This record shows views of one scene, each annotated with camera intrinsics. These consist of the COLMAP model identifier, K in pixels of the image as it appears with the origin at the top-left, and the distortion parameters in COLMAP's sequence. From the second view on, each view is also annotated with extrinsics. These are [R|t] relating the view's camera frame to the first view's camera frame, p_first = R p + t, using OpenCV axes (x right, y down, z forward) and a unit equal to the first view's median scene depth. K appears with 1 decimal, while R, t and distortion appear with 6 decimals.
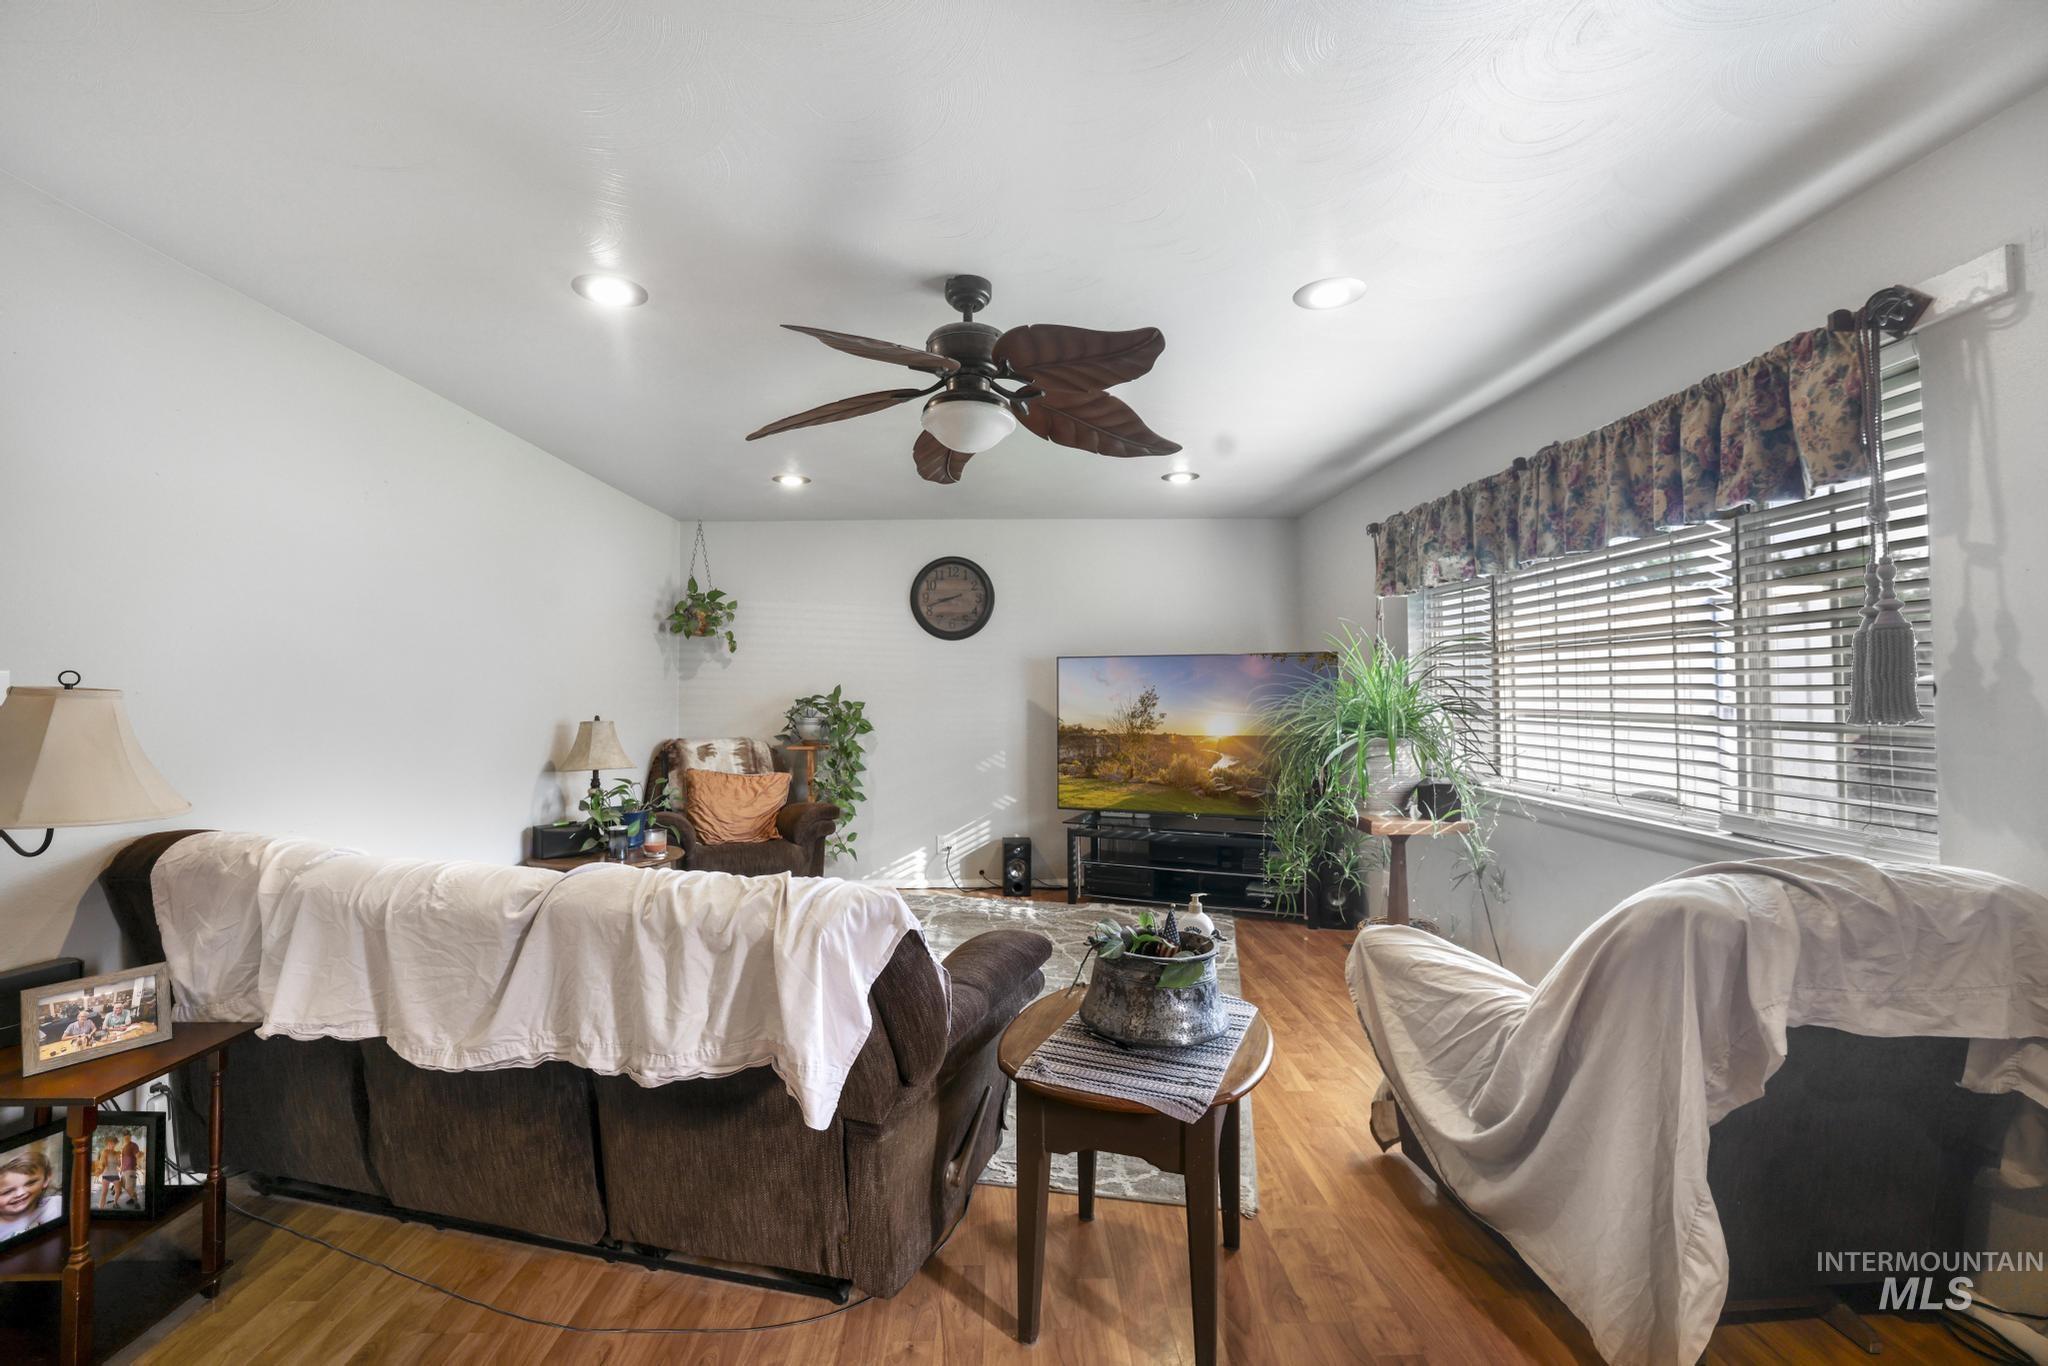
lens RADIAL K [[883.0, 0, 1000.8], [0, 883.0, 664.8], [0, 0, 1]] dist [-0.041582, 0.013638]
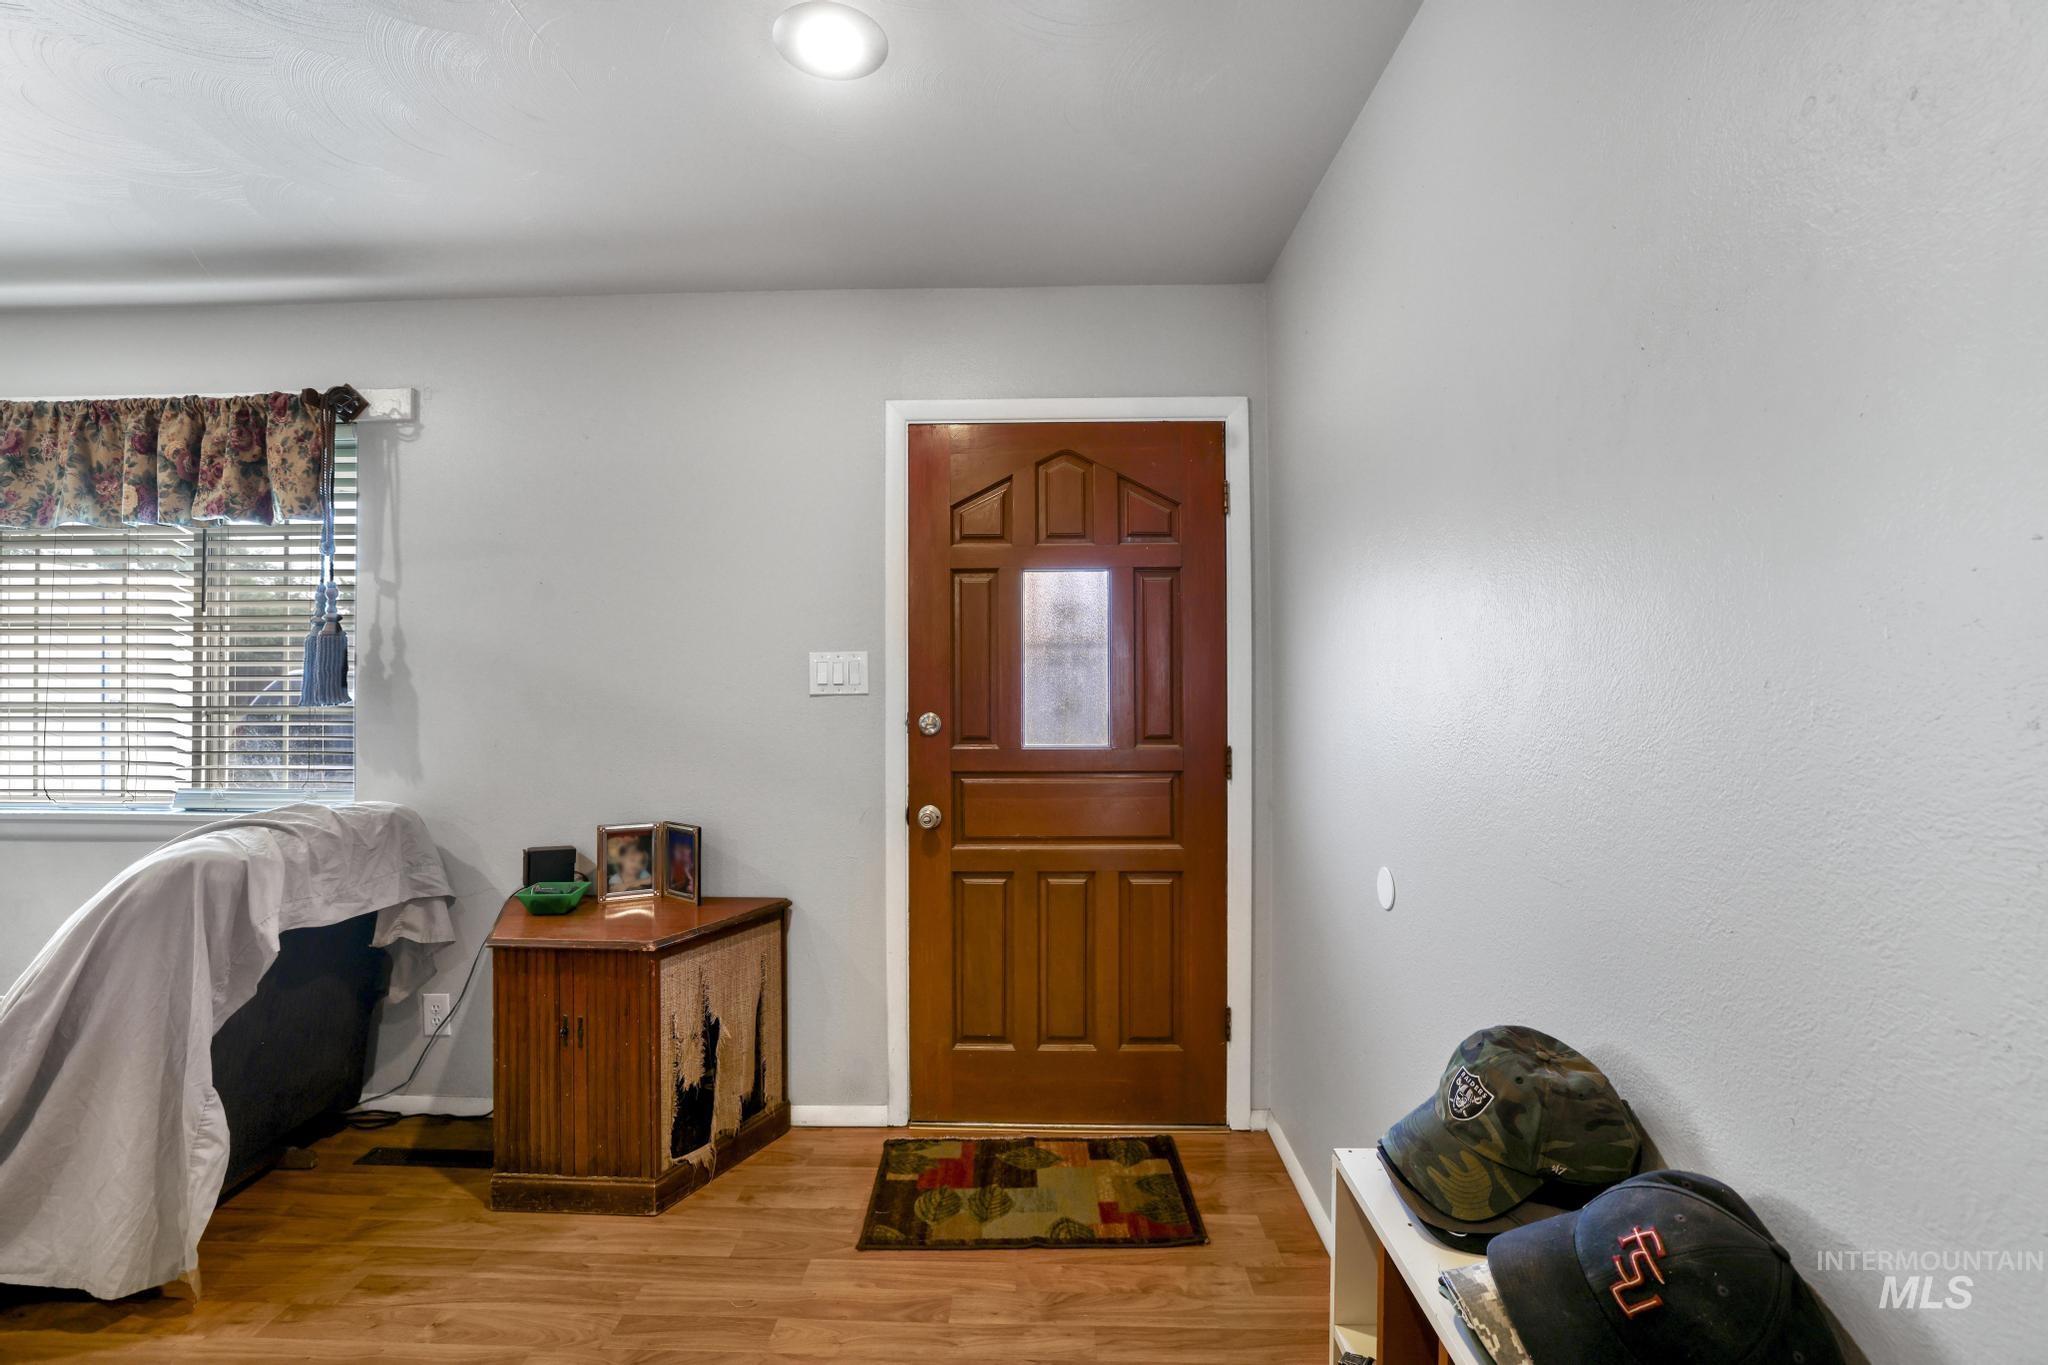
lens RADIAL K [[883.0, 0, 1017.9], [0, 883.0, 674.1], [0, 0, 1]] dist [-0.041582, 0.013638]
pose [[0.037345, 0.012047, 0.999230, -0.217818], [-0.032391, 0.999417, -0.010838, -0.000092], [-0.998777, -0.031961, 0.037714, -0.104975]]
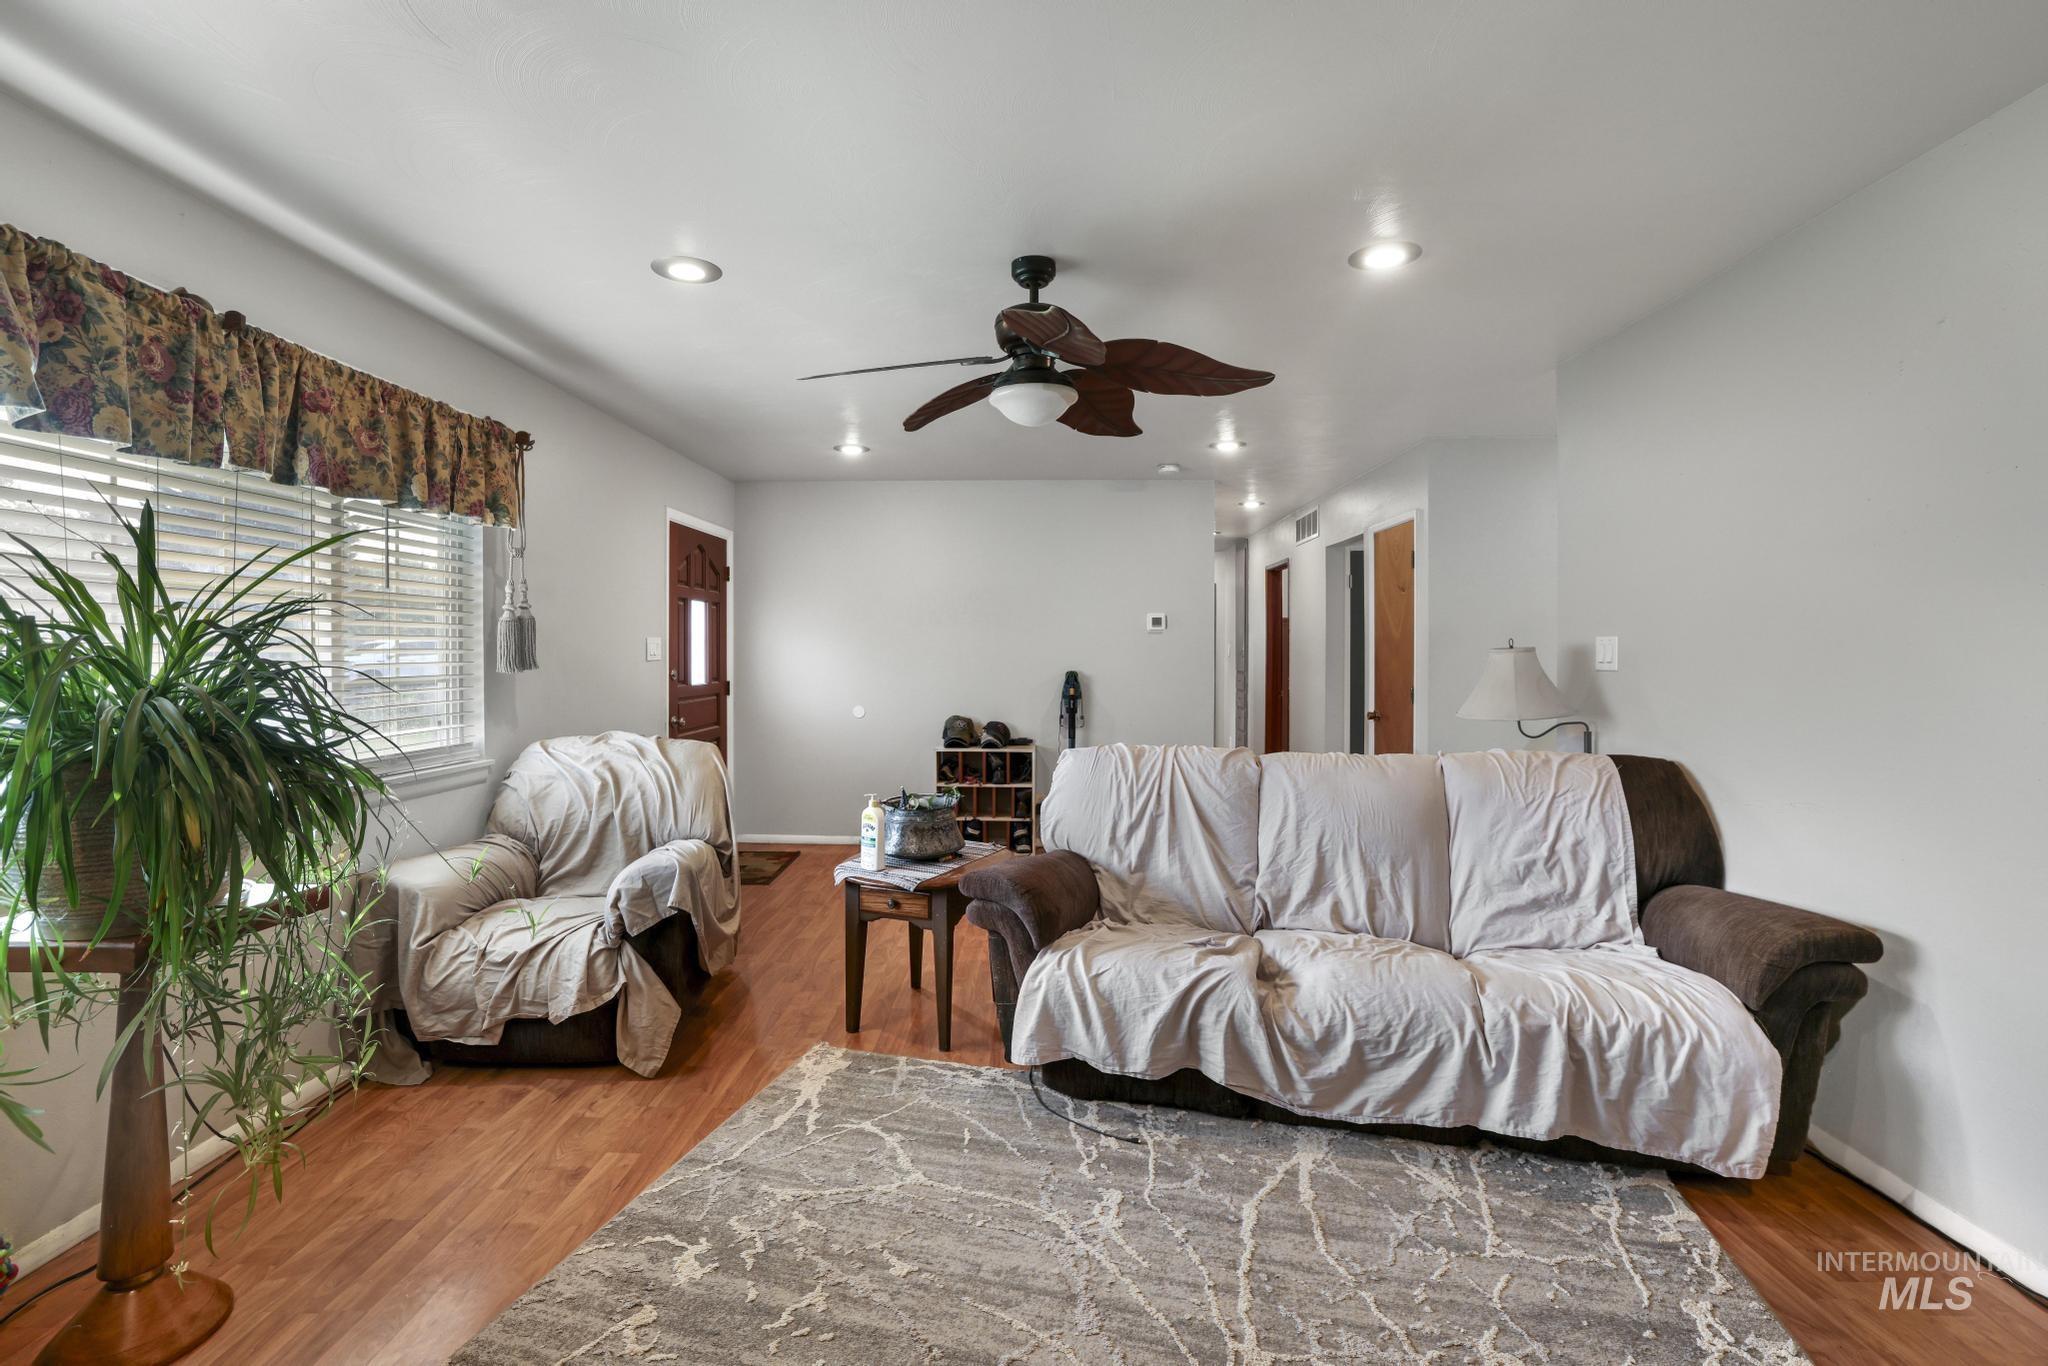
lens RADIAL K [[883.0, 0, 1030.8], [0, 883.0, 682.1], [0, 0, 1]] dist [-0.041582, 0.013638]
pose [[-0.999794, 0.005672, 0.019466, -0.048002], [0.005688, 0.999984, 0.000776, 0.071986], [-0.019462, 0.000886, -0.999810, 2.085259]]
